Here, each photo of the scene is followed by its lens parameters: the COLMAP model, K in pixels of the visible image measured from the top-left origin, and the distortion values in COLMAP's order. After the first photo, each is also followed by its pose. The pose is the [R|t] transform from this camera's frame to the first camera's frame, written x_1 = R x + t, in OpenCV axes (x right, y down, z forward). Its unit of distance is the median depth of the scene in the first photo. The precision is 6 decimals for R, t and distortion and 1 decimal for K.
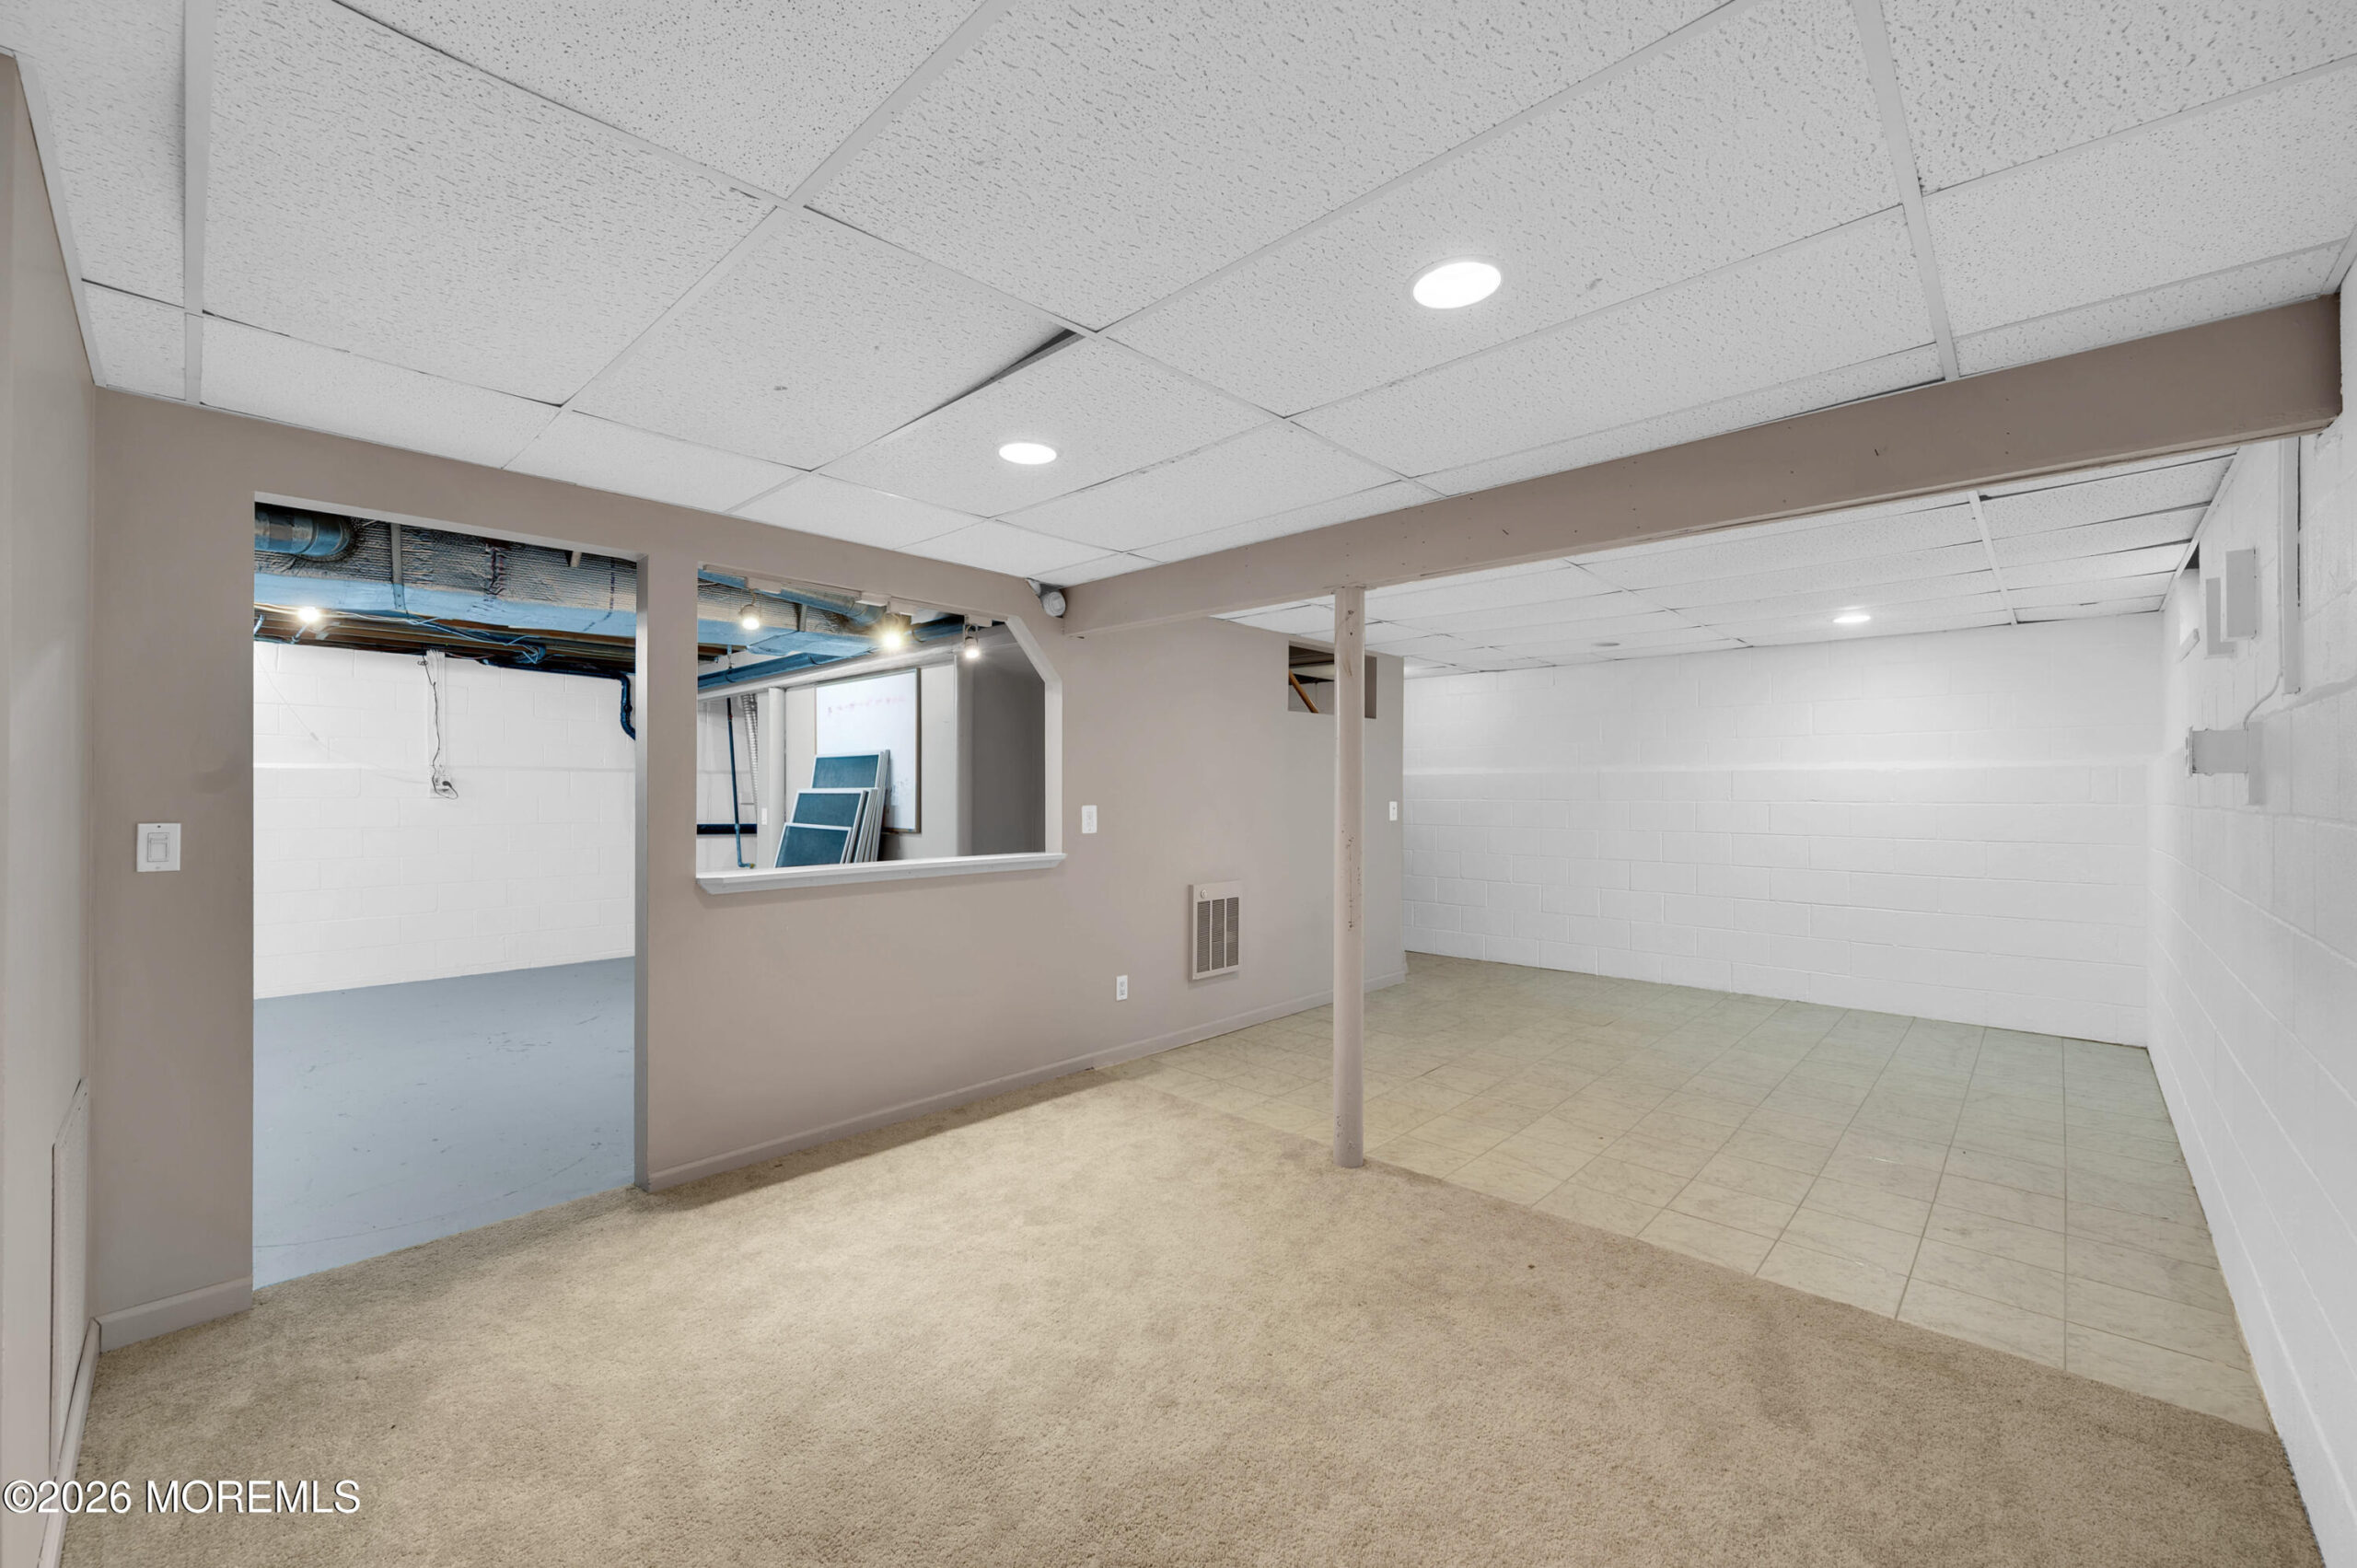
lens RADIAL K [[935.9, 0, 1178.0], [0, 935.9, 787.5], [0, 0, 1]] dist [-0.001688, -0.000193]
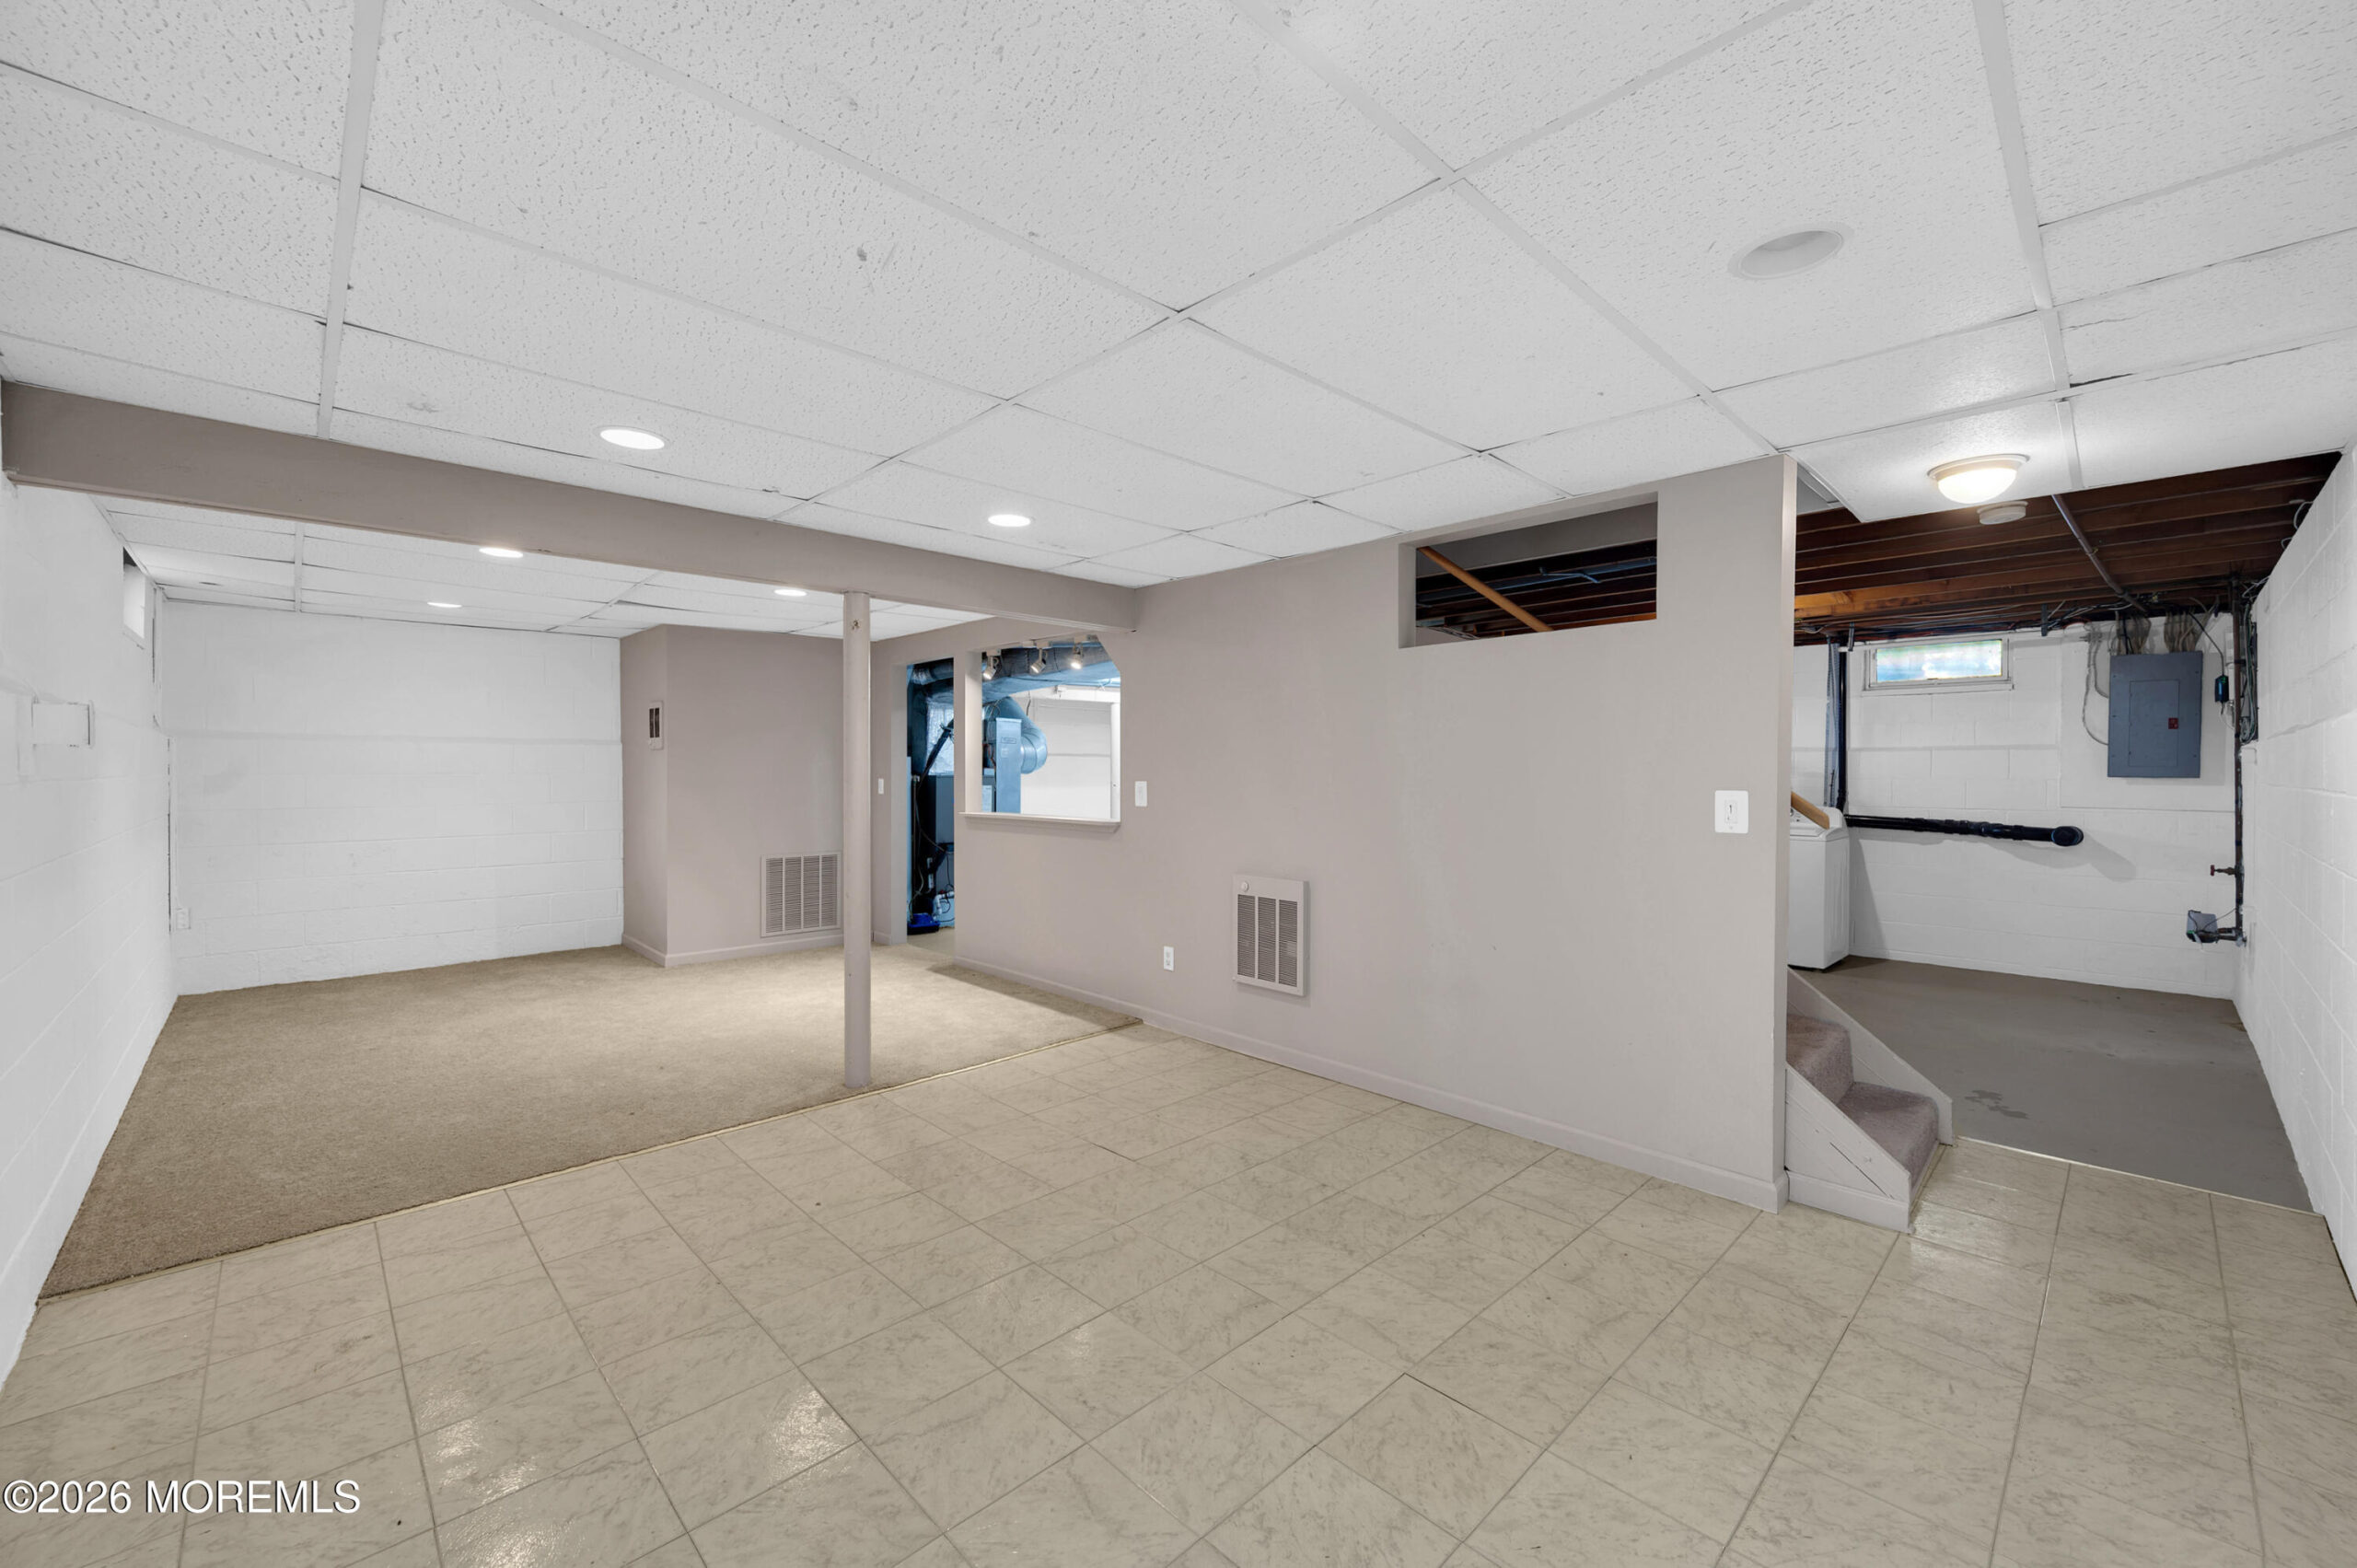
lens RADIAL K [[935.9, 0, 1178.6], [0, 935.9, 777.4], [0, 0, 1]] dist [-0.001688, -0.000193]
pose [[-0.050292, 0.006329, -0.998715, 1.002996], [0.003143, 0.999976, 0.006179, 0.008413], [0.998730, -0.002828, -0.050311, 1.102230]]
